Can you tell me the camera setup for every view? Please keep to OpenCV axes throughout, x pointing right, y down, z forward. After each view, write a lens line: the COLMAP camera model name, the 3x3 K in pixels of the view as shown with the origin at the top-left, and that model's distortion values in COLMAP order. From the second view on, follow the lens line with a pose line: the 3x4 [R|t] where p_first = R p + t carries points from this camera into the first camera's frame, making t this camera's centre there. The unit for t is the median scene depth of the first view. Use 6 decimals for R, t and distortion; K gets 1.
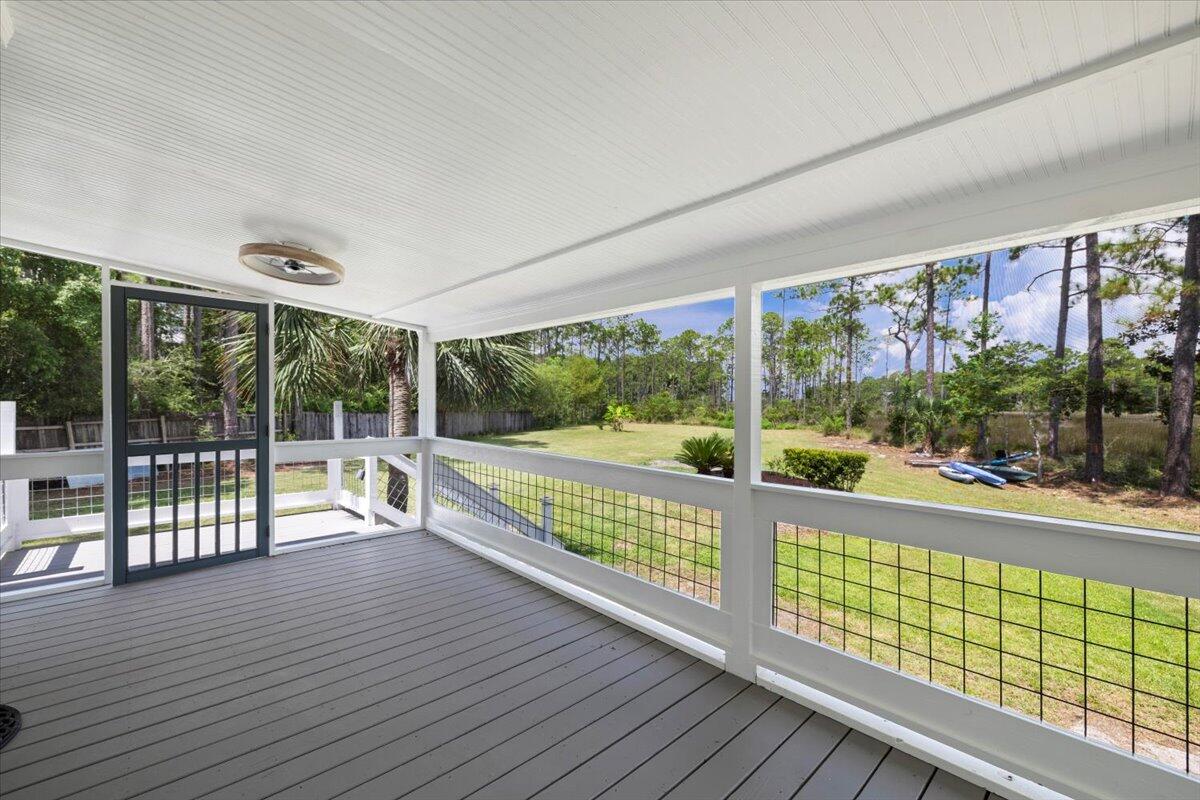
lens RADIAL K [[514.6, 0, 597.4], [0, 514.6, 404.0], [0, 0, 1]] dist [-0.000741, 0.000634]
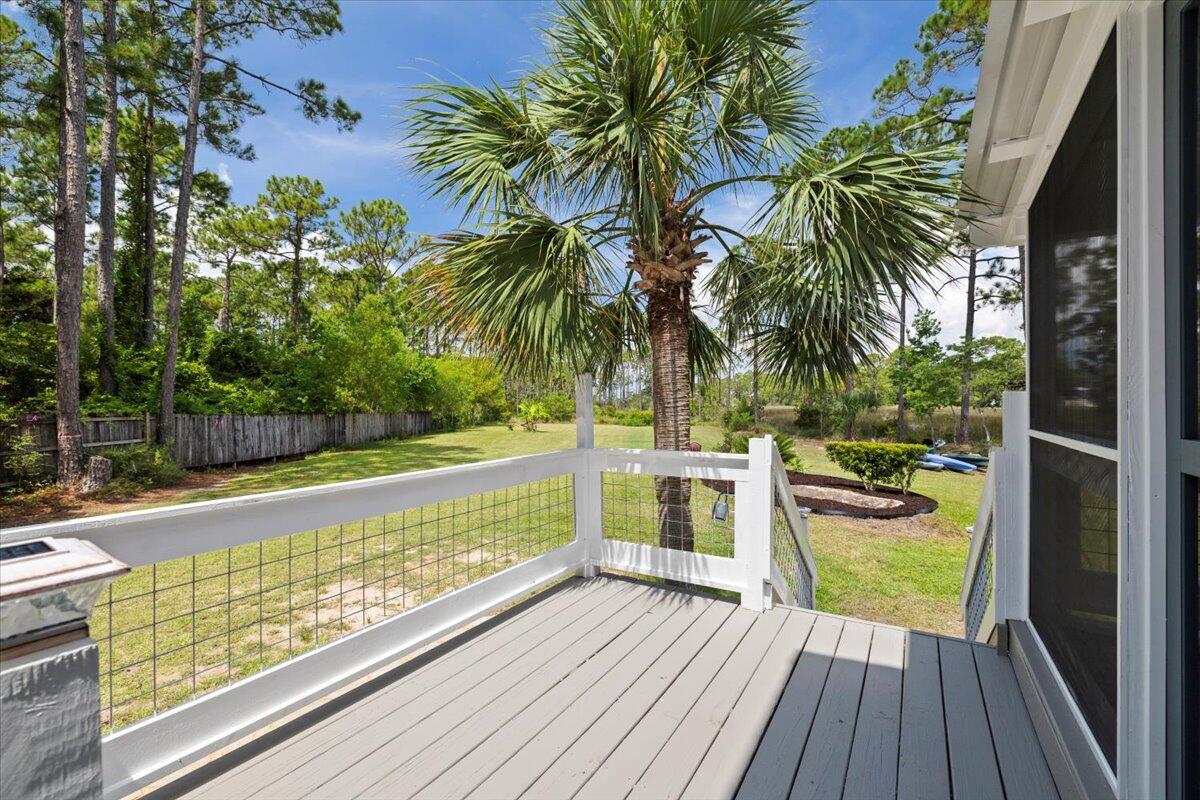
lens RADIAL K [[514.6, 0, 593.1], [0, 514.6, 397.1], [0, 0, 1]] dist [-0.000741, 0.000634]
pose [[0.962972, -0.006979, 0.269512, -0.108522], [0.011016, 0.999849, -0.013470, 0.004378], [-0.269377, 0.015940, 0.962903, 0.080006]]
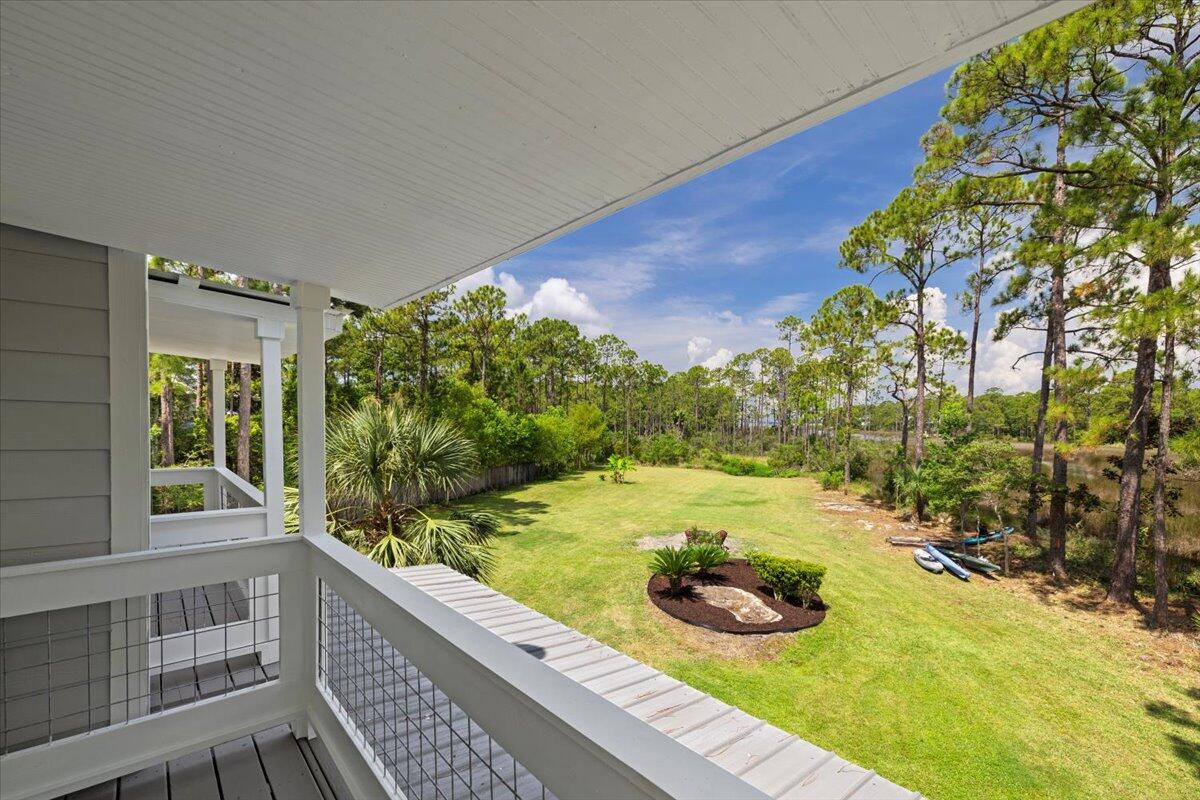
lens RADIAL K [[528.3, 0, 601.5], [0, 528.3, 436.8], [0, 0, 1]] dist [0.001560, -0.000686]
pose [[0.999862, -0.000687, -0.016628, 0.024369], [0.001125, 0.999652, 0.026348, -0.068979], [0.016604, -0.026363, 0.999515, -0.037655]]
